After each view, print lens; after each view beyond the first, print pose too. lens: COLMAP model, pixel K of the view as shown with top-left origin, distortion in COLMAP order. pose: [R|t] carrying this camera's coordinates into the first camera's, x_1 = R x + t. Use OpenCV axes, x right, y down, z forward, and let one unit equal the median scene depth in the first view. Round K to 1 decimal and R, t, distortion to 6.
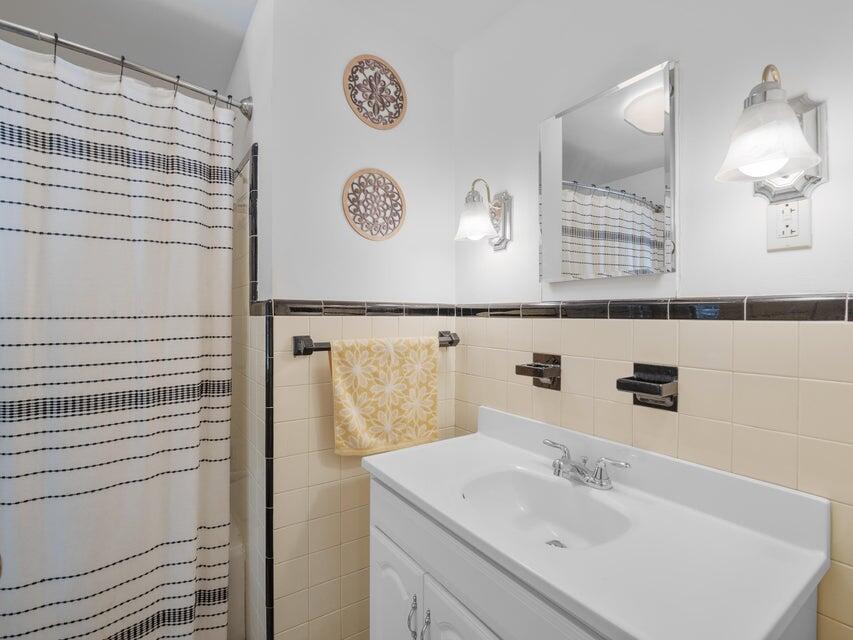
lens RADIAL K [[417.5, 0, 425.2], [0, 417.5, 318.8], [0, 0, 1]] dist [-0.014297, -0.001376]
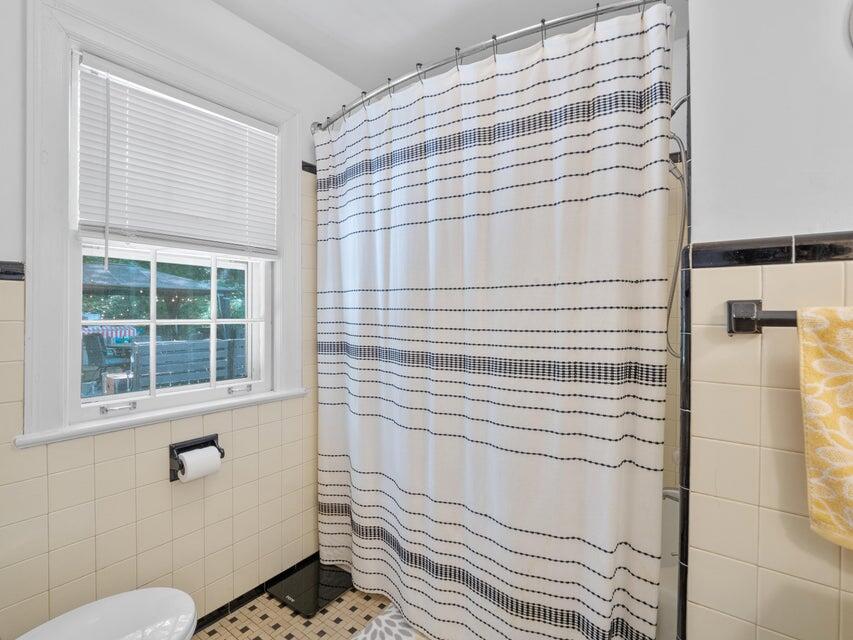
lens RADIAL K [[417.5, 0, 428.1], [0, 417.5, 312.7], [0, 0, 1]] dist [-0.014297, -0.001376]
pose [[0.333808, 0.000927, -0.942641, 0.099484], [-0.006549, 0.999978, -0.001336, 0.061644], [0.942618, 0.006620, 0.333807, 0.391599]]
